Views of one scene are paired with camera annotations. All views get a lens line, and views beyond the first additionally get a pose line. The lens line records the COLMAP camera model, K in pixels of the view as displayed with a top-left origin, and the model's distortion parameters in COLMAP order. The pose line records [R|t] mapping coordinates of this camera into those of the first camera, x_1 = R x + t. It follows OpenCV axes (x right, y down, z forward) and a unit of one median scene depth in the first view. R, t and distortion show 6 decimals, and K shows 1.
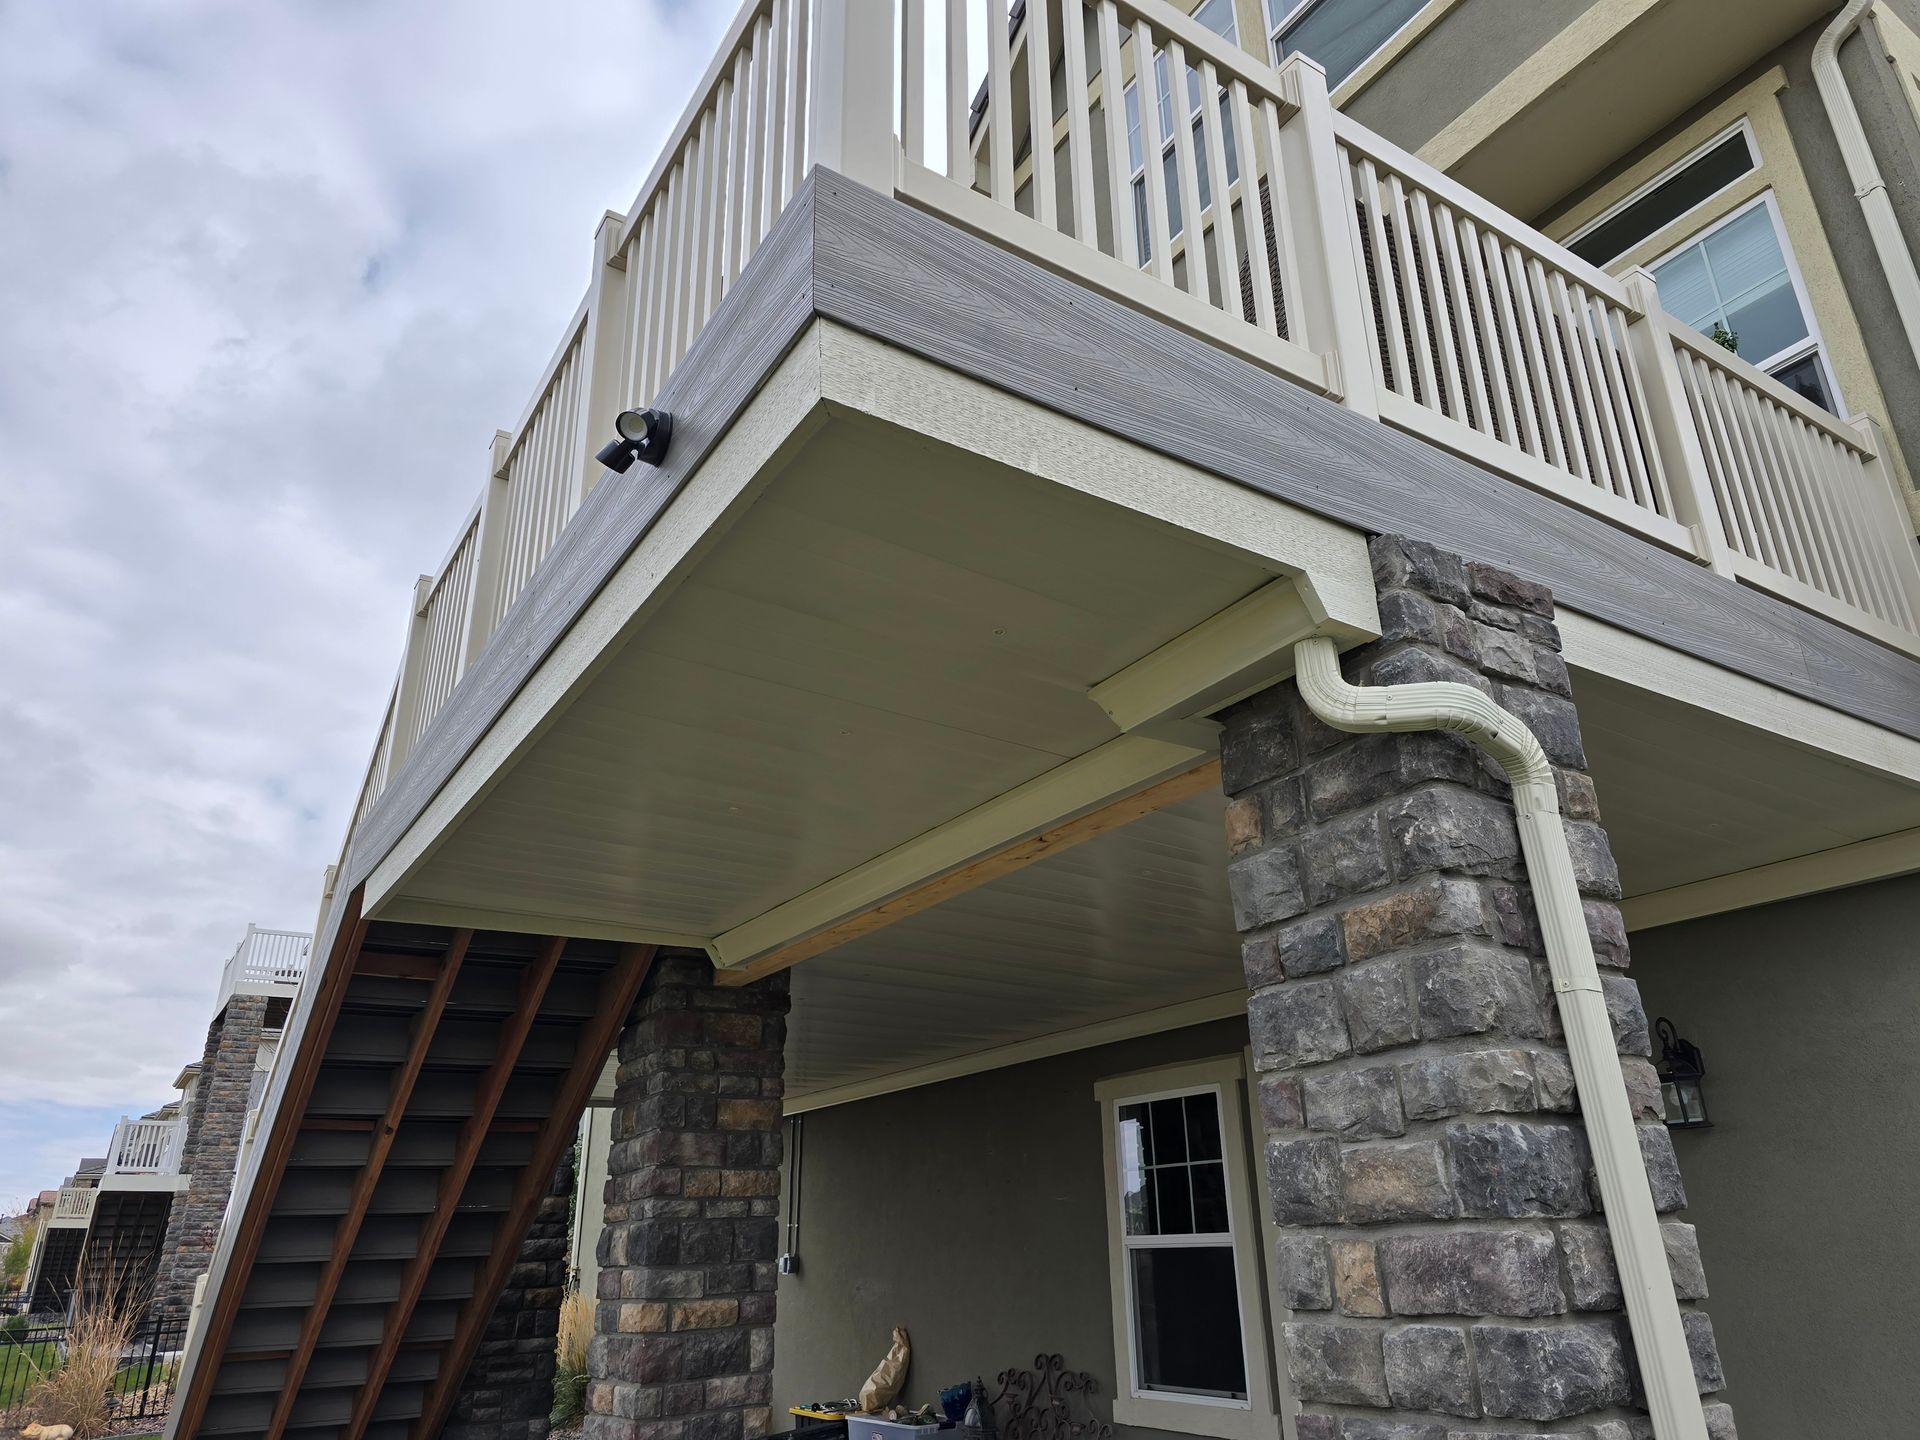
lens RADIAL K [[1295.9, 0, 995.7], [0, 1295.9, 691.5], [0, 0, 1]] dist [0.049487, -0.042629]
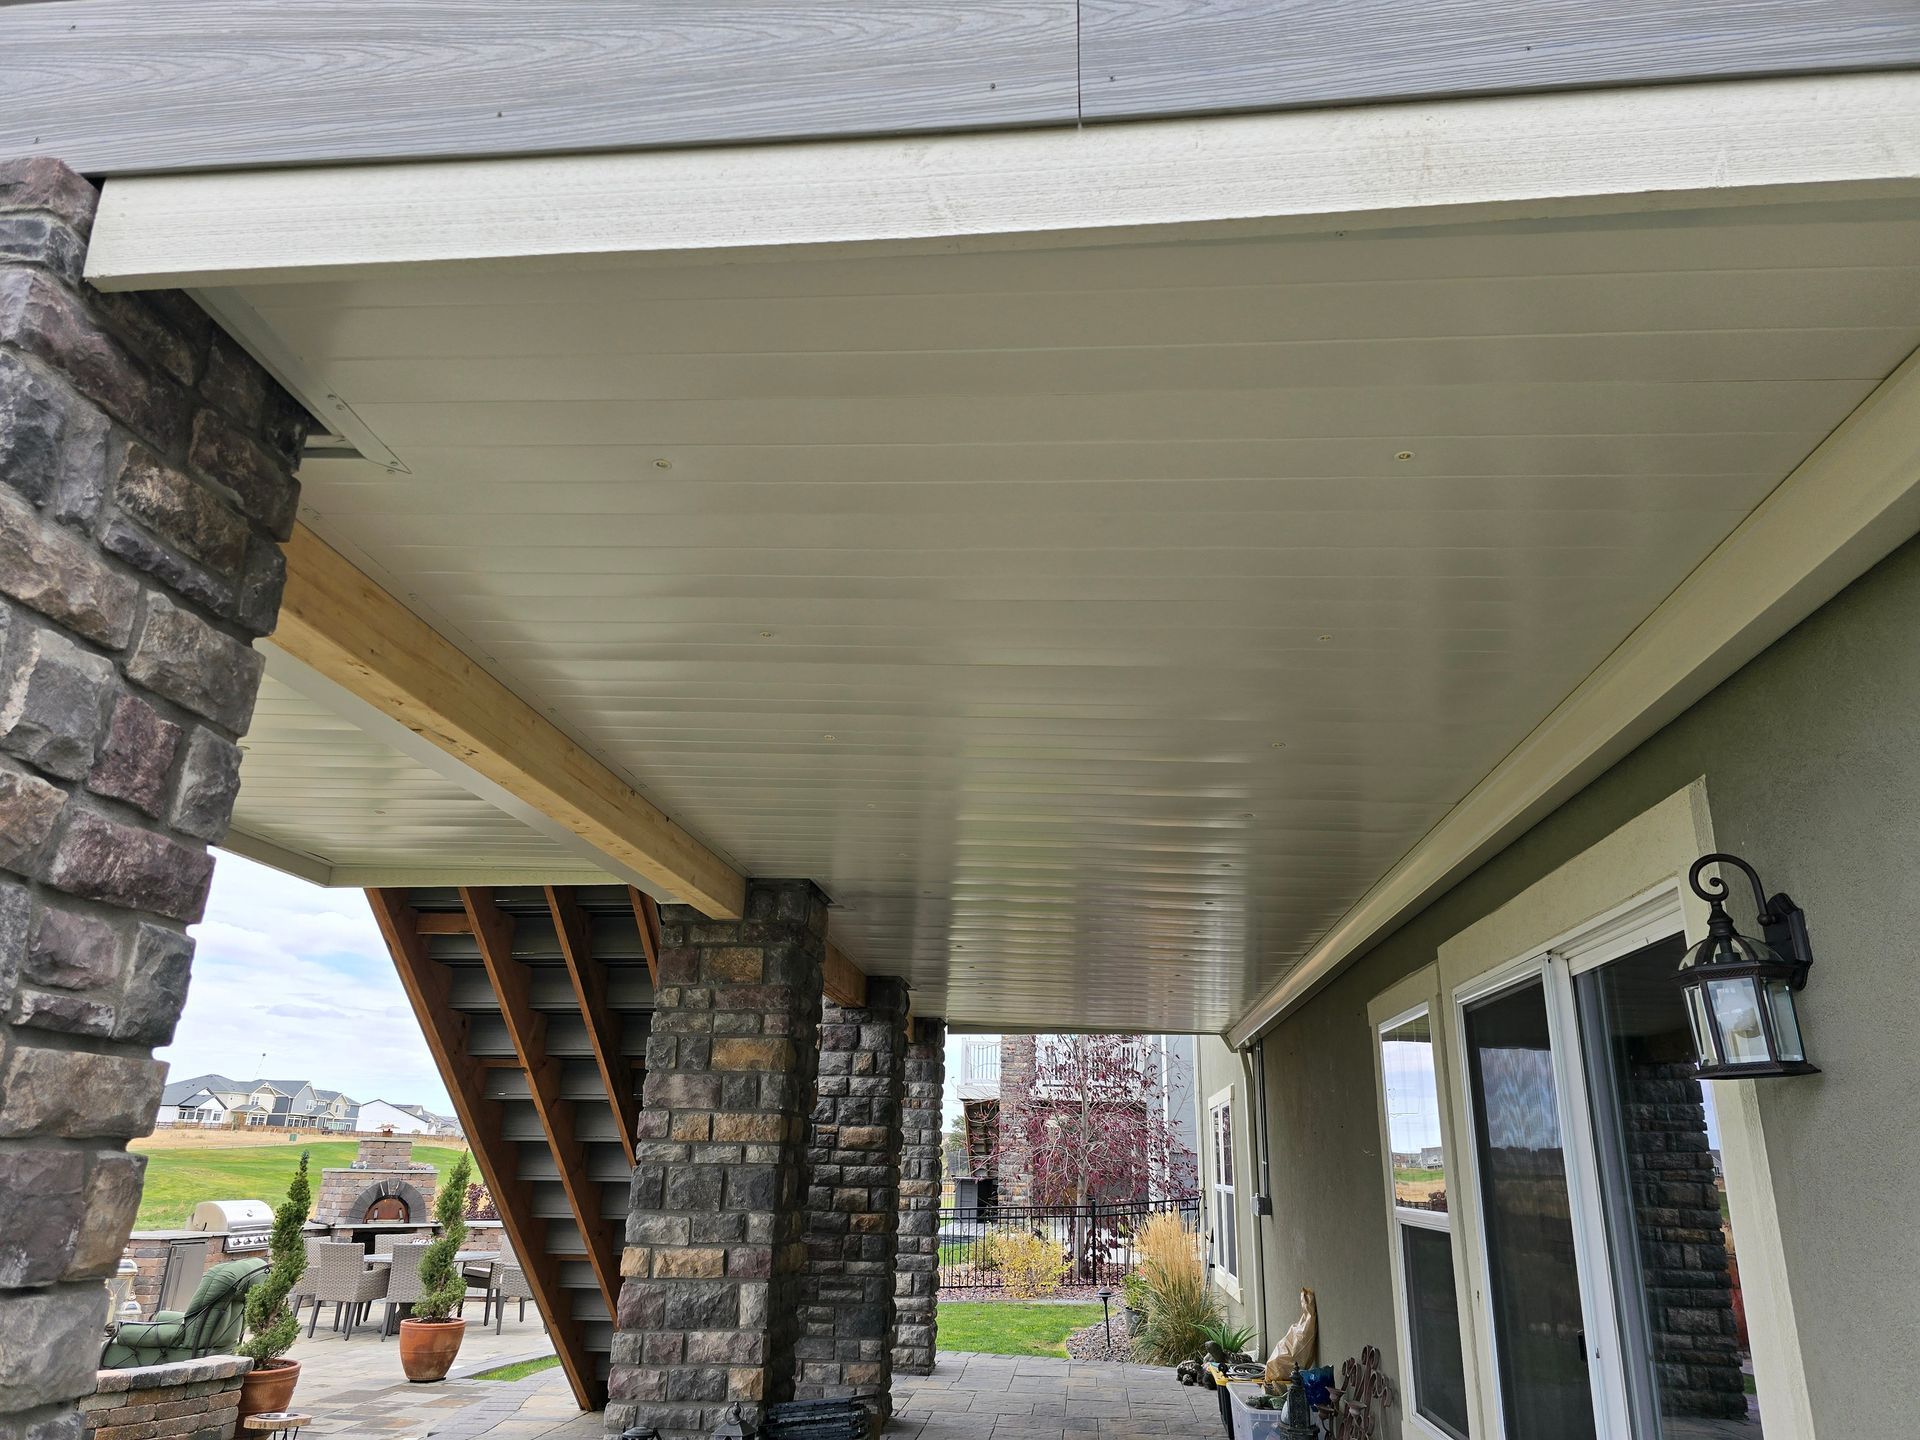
lens RADIAL K [[1292.8, 0, 960.0], [0, 1292.8, 720.0], [0, 0, 1]] dist [0.065996, -0.054188]
pose [[0.766936, -0.164592, -0.620257, 0.579111], [0.213351, 0.976965, 0.004556, 0.130853], [0.605219, -0.135827, 0.784386, 0.433037]]
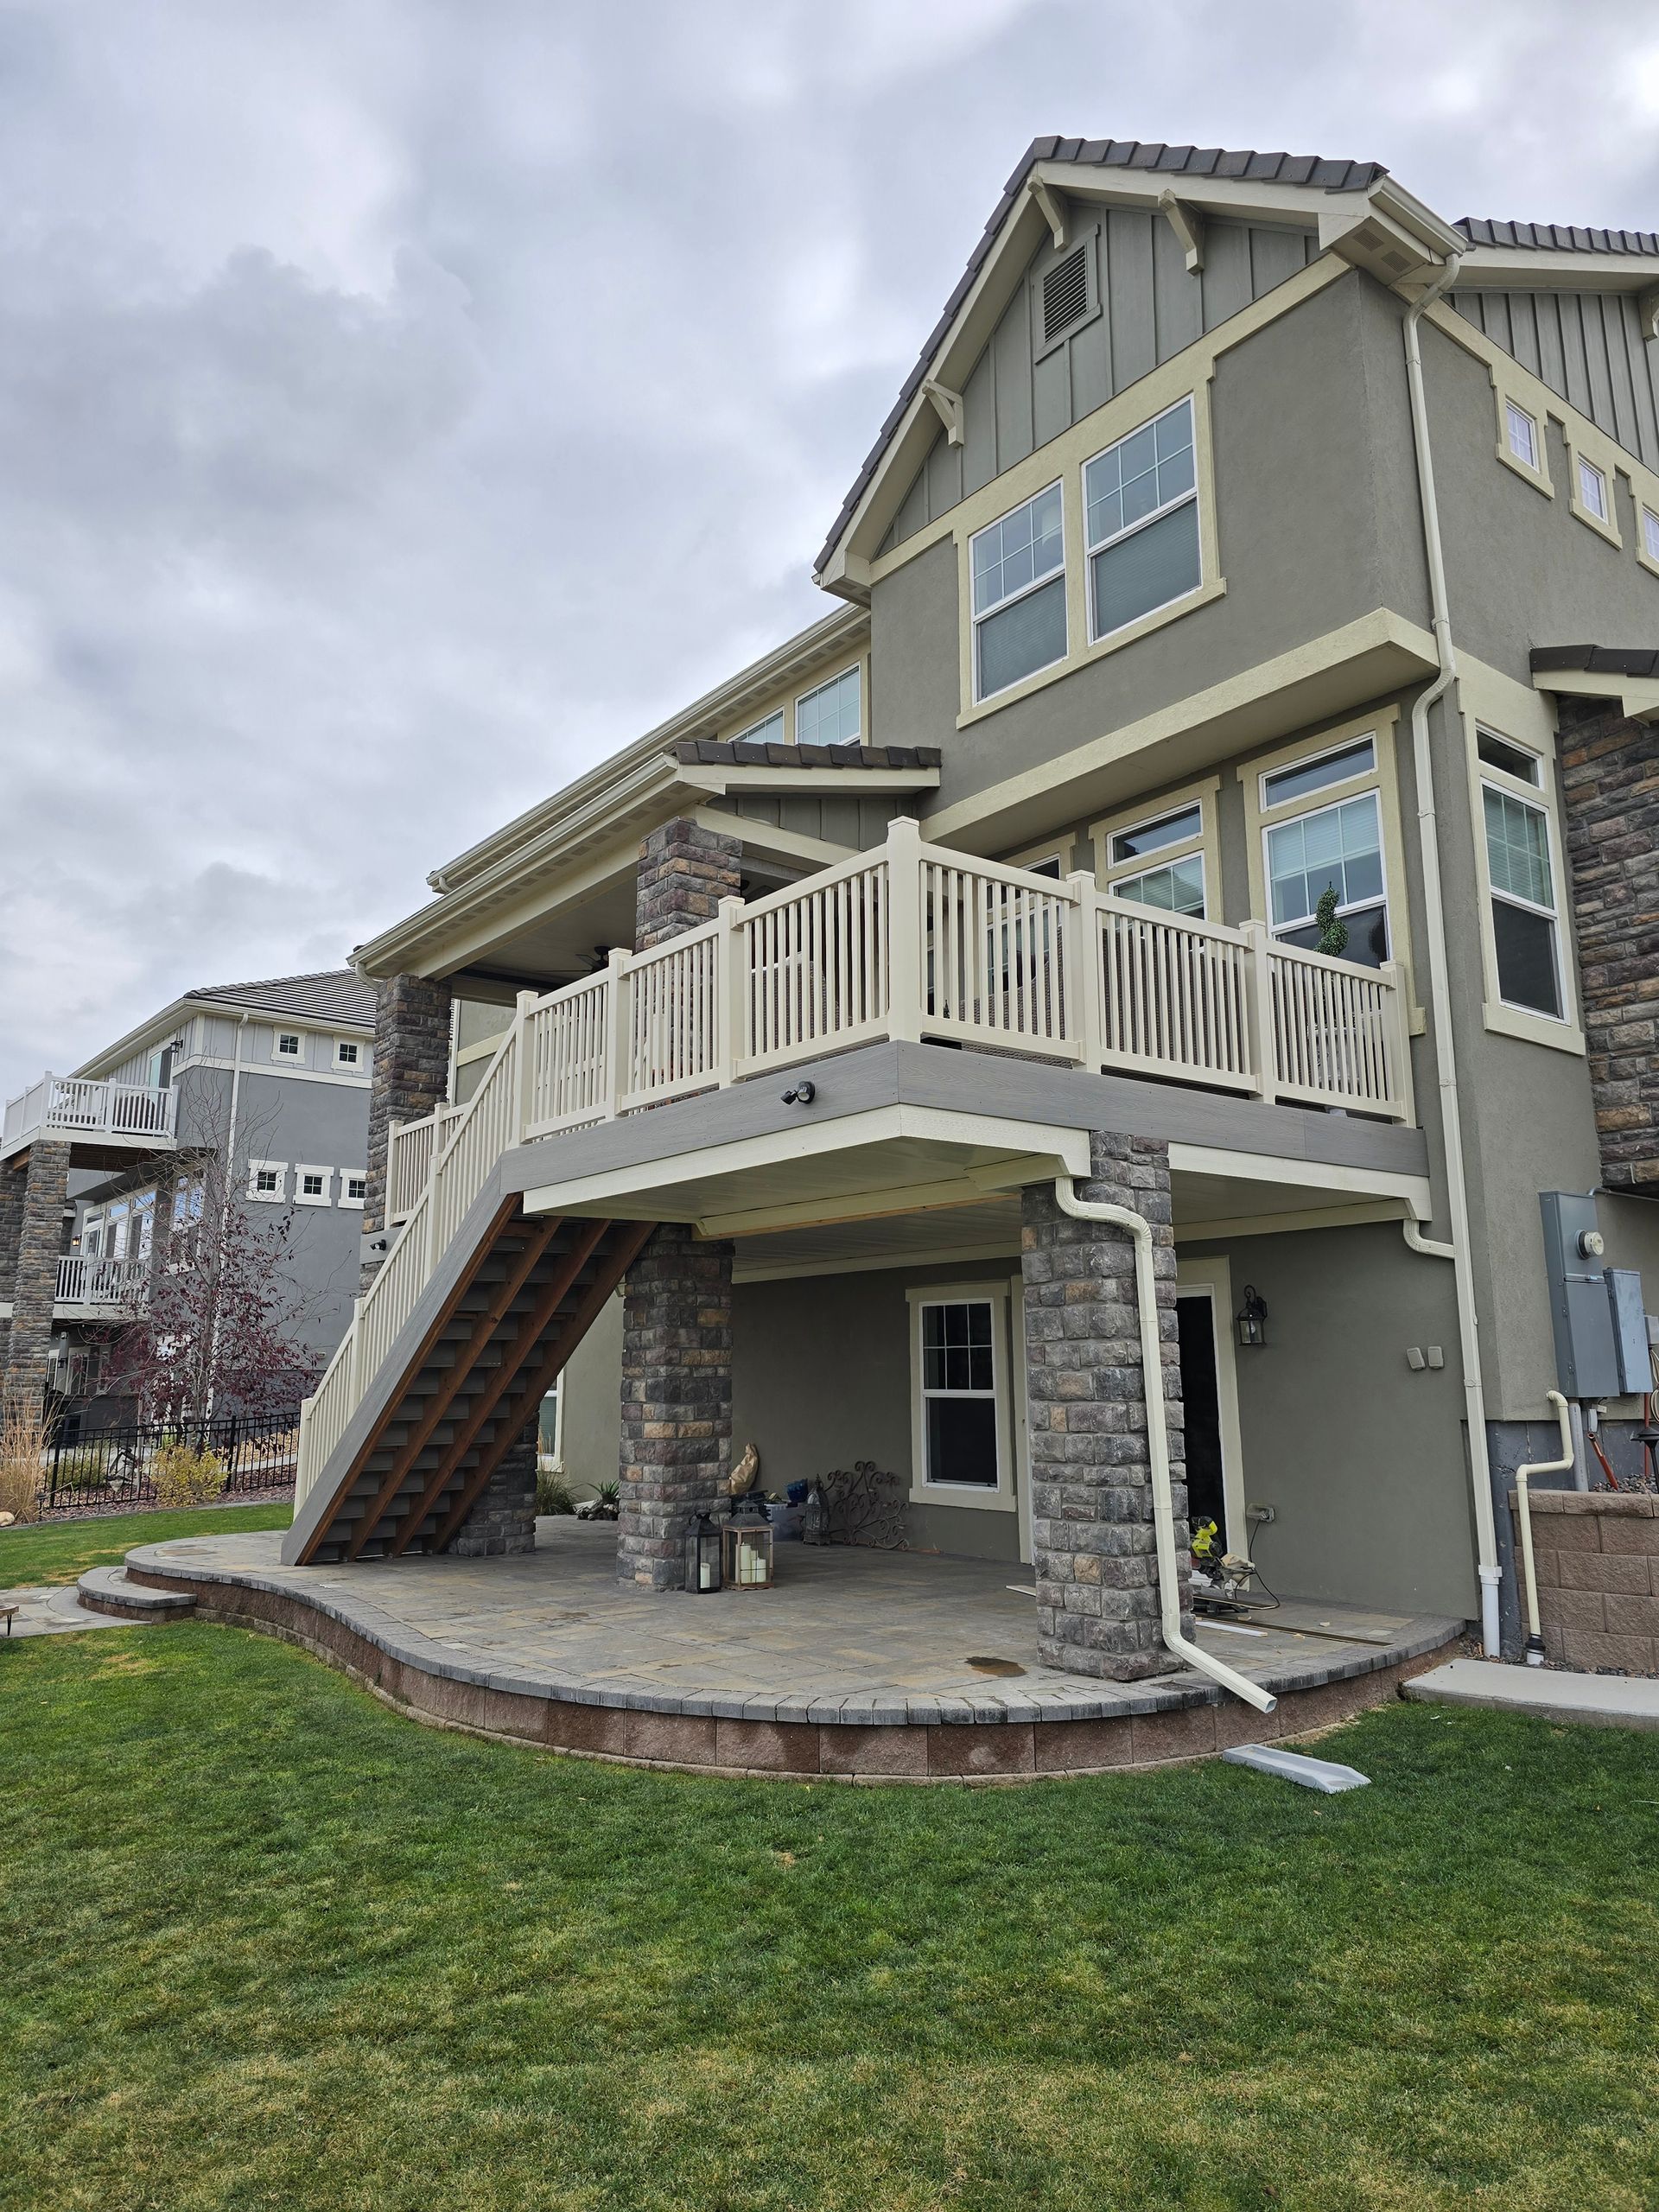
lens RADIAL K [[1489.5, 0, 830.6], [0, 1489.5, 1056.8], [0, 0, 1]] dist [0.065996, -0.054188]
pose [[0.996595, 0.039889, 0.072165, -0.206870], [-0.052734, 0.981147, 0.185931, -0.386920], [-0.063388, -0.189103, 0.979909, -0.860836]]
